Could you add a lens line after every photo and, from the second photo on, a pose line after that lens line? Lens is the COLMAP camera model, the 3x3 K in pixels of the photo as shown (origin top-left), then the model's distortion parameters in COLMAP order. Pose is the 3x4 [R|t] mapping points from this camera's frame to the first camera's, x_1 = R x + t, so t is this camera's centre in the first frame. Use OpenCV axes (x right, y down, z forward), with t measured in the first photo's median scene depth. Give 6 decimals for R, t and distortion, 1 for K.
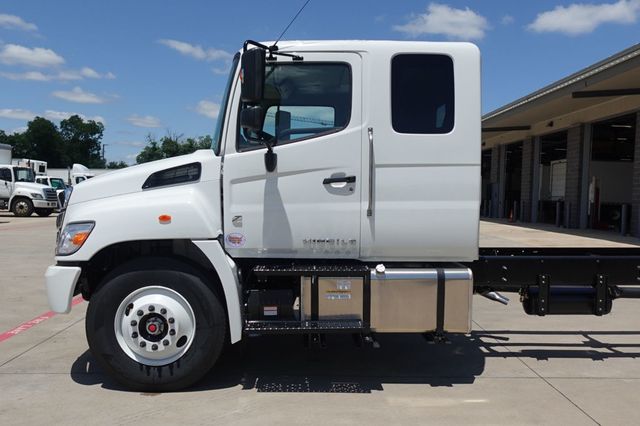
lens RADIAL K [[522.0, 0, 320.0], [0, 522.0, 213.0], [0, 0, 1]] dist [-0.000915, 0.000169]
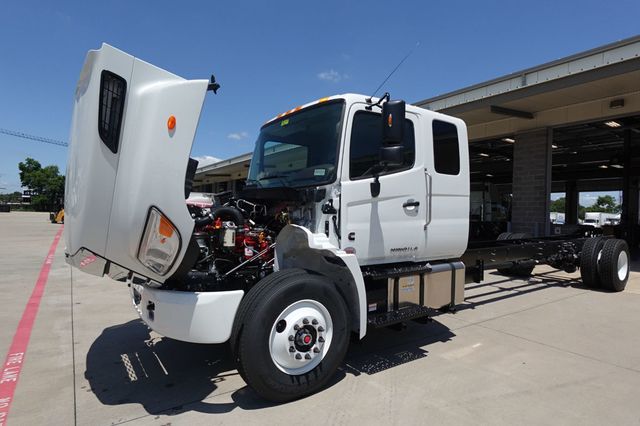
lens RADIAL K [[359.9, 0, 320.0], [0, 359.9, 213.0], [0, 0, 1]] dist [-0.003485, -0.000036]
pose [[0.831503, 0.000438, 0.555520, -0.674807], [0.012317, 0.999739, -0.019223, -0.024969], [-0.555384, 0.022826, 0.831281, 0.340629]]
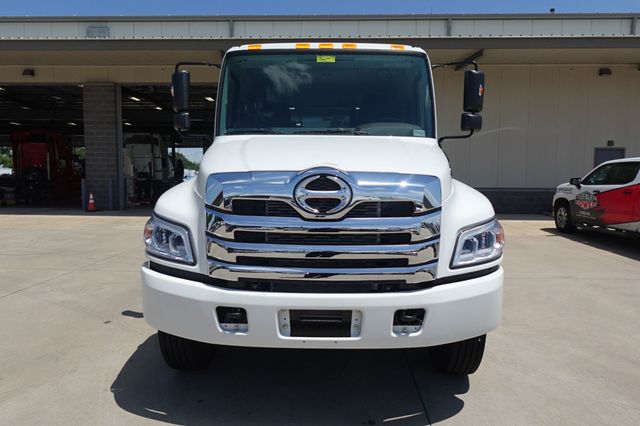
lens RADIAL K [[434.7, 0, 320.0], [0, 434.7, 213.0], [0, 0, 1]] dist [-0.005510, -0.001148]
pose [[0.054473, -0.104011, 0.993083, -1.152083], [0.029771, 0.994287, 0.102504, -0.068302], [-0.998071, 0.023982, 0.057258, 1.200386]]
